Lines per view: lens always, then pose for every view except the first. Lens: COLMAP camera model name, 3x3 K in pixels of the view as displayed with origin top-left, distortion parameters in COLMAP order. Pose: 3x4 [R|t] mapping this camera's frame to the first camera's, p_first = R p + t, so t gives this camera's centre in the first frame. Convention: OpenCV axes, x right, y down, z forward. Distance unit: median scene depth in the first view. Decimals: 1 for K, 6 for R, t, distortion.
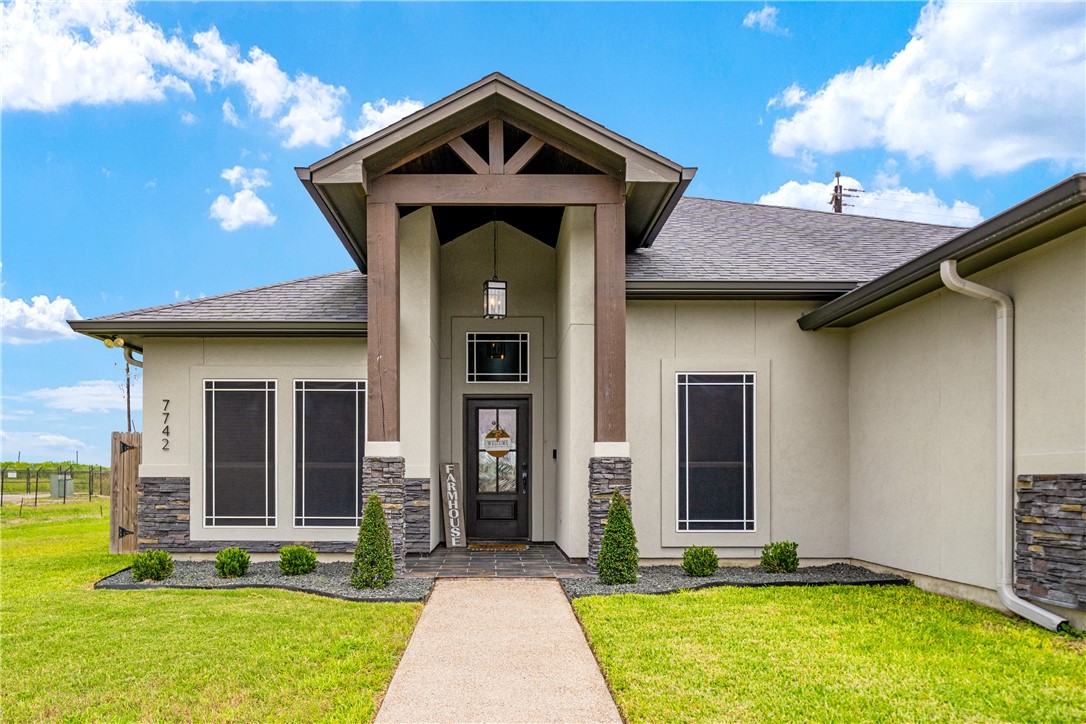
lens RADIAL K [[788.3, 0, 543.1], [0, 788.3, 453.4], [0, 0, 1]] dist [0.010384, 0.003909]
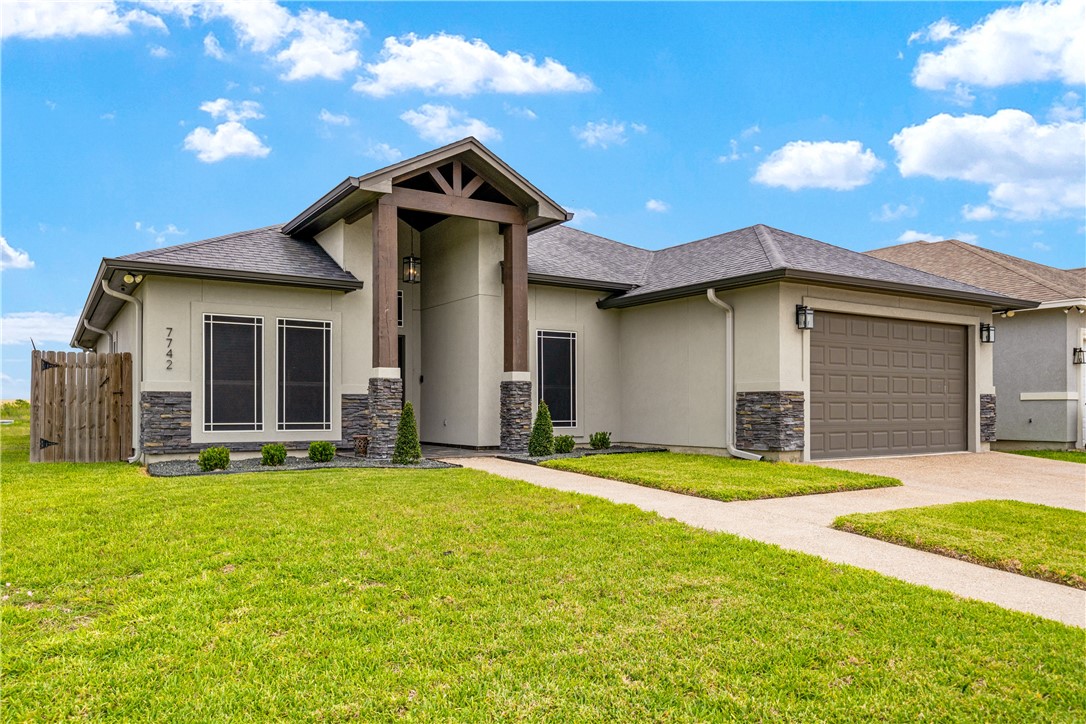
lens RADIAL K [[727.5, 0, 545.3], [0, 727.5, 365.5], [0, 0, 1]] dist [-0.000728, 0.000288]
pose [[0.847339, 0.029082, 0.530256, -0.584623], [-0.015279, 0.999421, -0.030398, 0.015411], [-0.530833, 0.017655, 0.847293, -0.257723]]
